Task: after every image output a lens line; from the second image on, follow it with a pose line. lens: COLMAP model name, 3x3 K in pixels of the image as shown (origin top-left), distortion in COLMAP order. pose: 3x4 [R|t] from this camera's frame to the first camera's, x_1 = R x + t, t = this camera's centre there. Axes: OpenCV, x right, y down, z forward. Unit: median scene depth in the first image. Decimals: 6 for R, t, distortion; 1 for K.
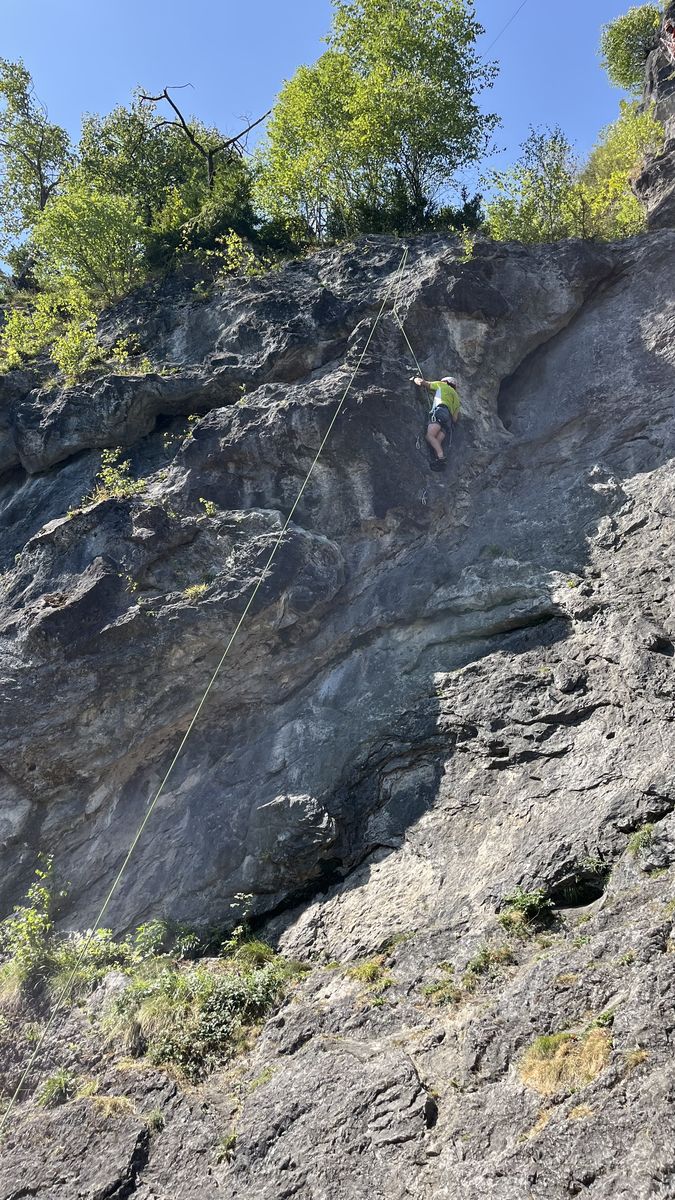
lens RADIAL K [[901.7, 0, 330.9], [0, 901.7, 595.9], [0, 0, 1]] dist [0.072207, -0.098805]
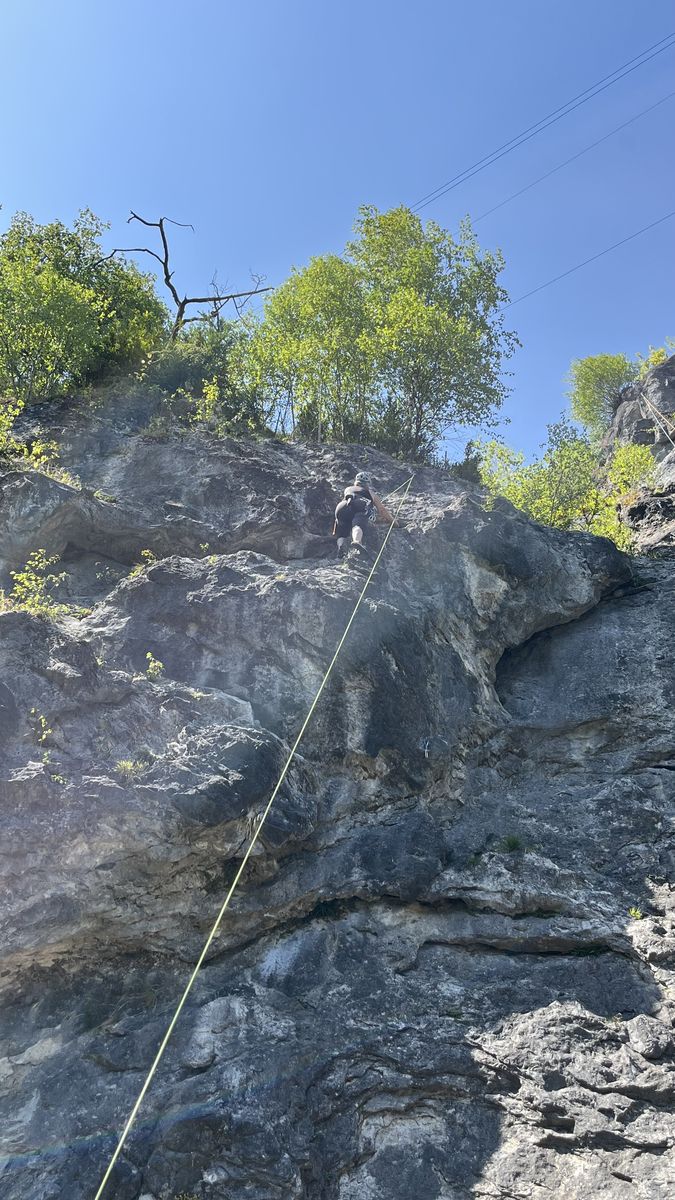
lens RADIAL K [[1087.4, 0, 335.9], [0, 1087.4, 595.1], [0, 0, 1]] dist [0.035787, 0.000000]
pose [[0.917070, 0.350218, 0.190606, -0.212911], [-0.283324, 0.908723, -0.306512, 0.087048], [-0.280554, 0.227089, 0.932588, 0.135841]]
